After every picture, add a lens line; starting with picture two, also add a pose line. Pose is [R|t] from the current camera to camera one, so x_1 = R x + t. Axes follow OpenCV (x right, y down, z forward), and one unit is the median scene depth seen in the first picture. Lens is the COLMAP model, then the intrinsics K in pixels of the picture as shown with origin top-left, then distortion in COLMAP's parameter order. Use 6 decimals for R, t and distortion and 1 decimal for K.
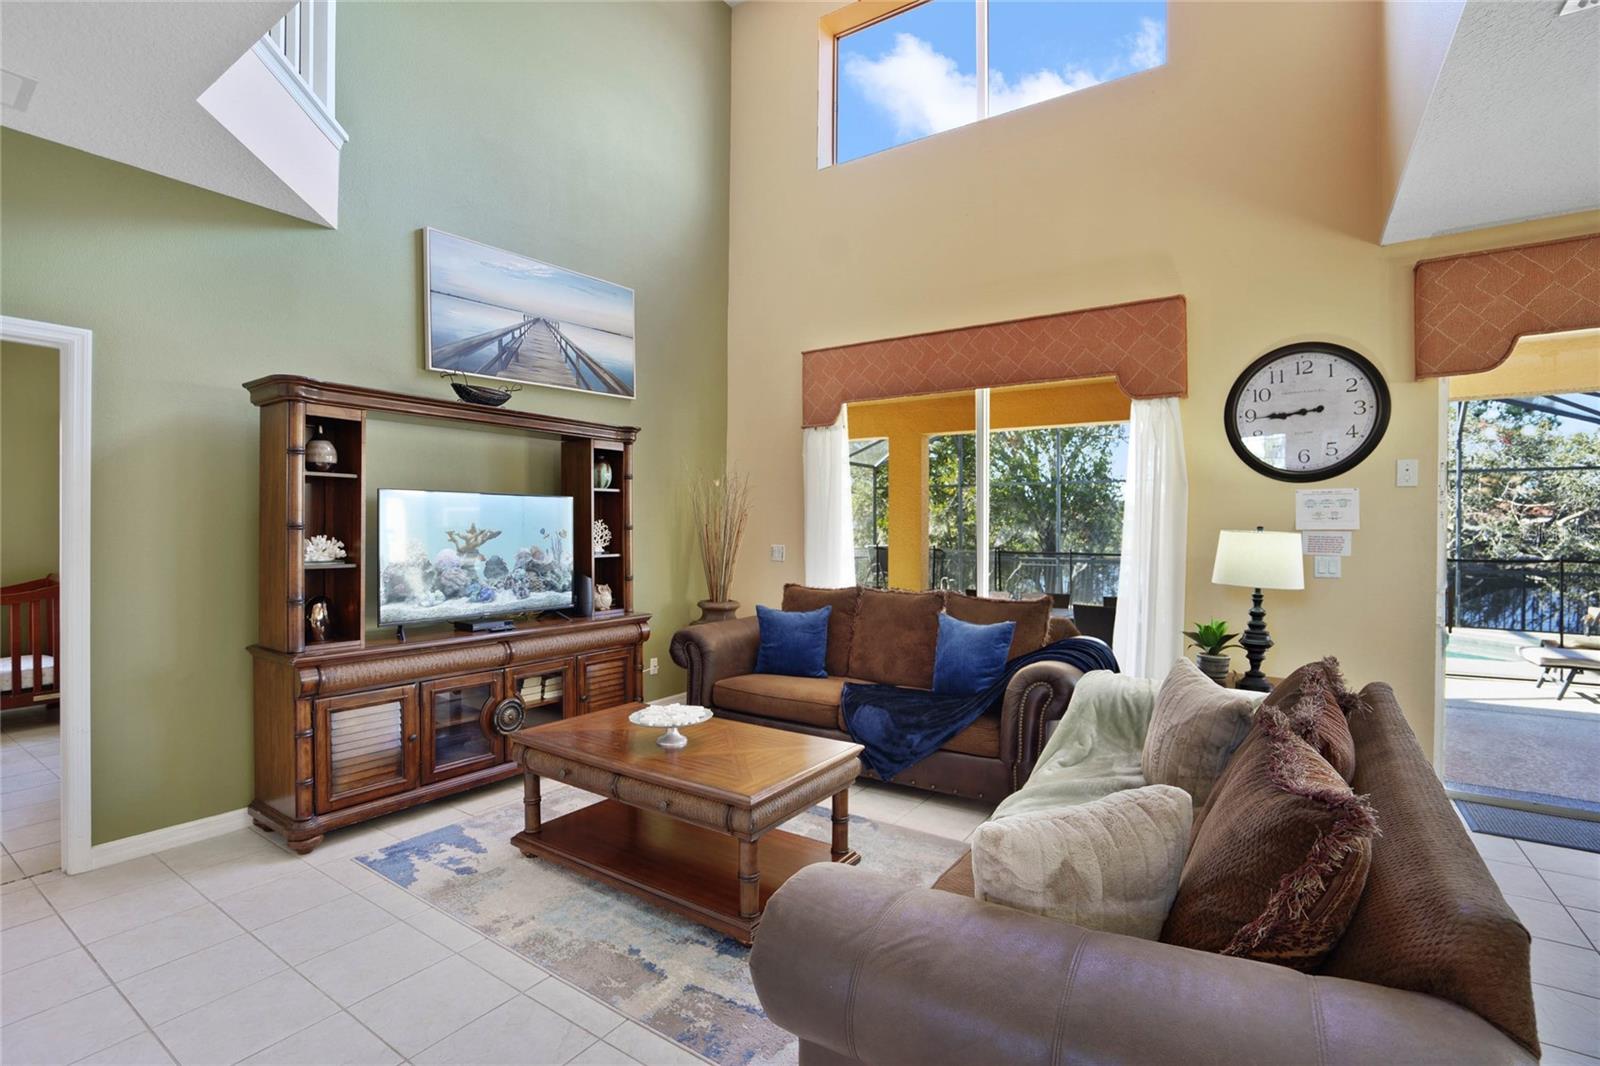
lens RADIAL K [[734.8, 0, 800.0], [0, 734.8, 533.0], [0, 0, 1]] dist [-0.073330, 0.000031]
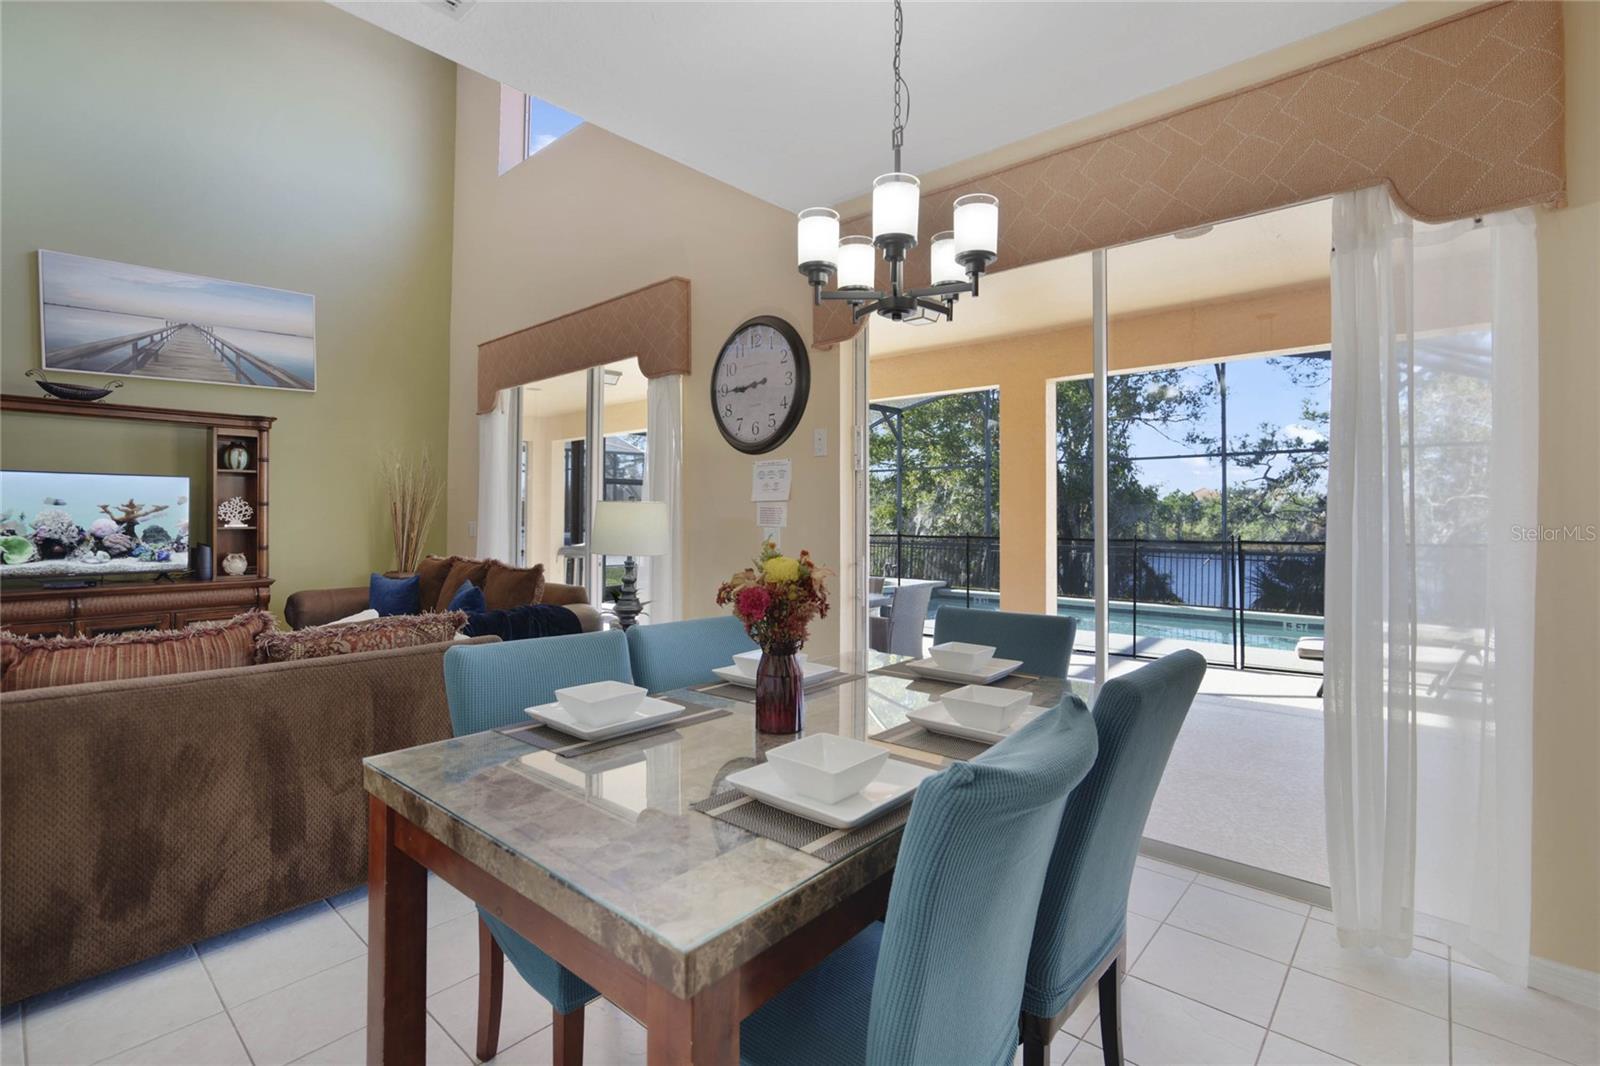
lens RADIAL K [[729.4, 0, 801.7], [0, 729.4, 511.8], [0, 0, 1]] dist [0.000791, 0.000332]
pose [[0.990446, -0.001481, -0.137896, 0.805732], [-0.000342, 0.999913, -0.013198, 0.021762], [0.137904, 0.013119, 0.990359, -0.023979]]
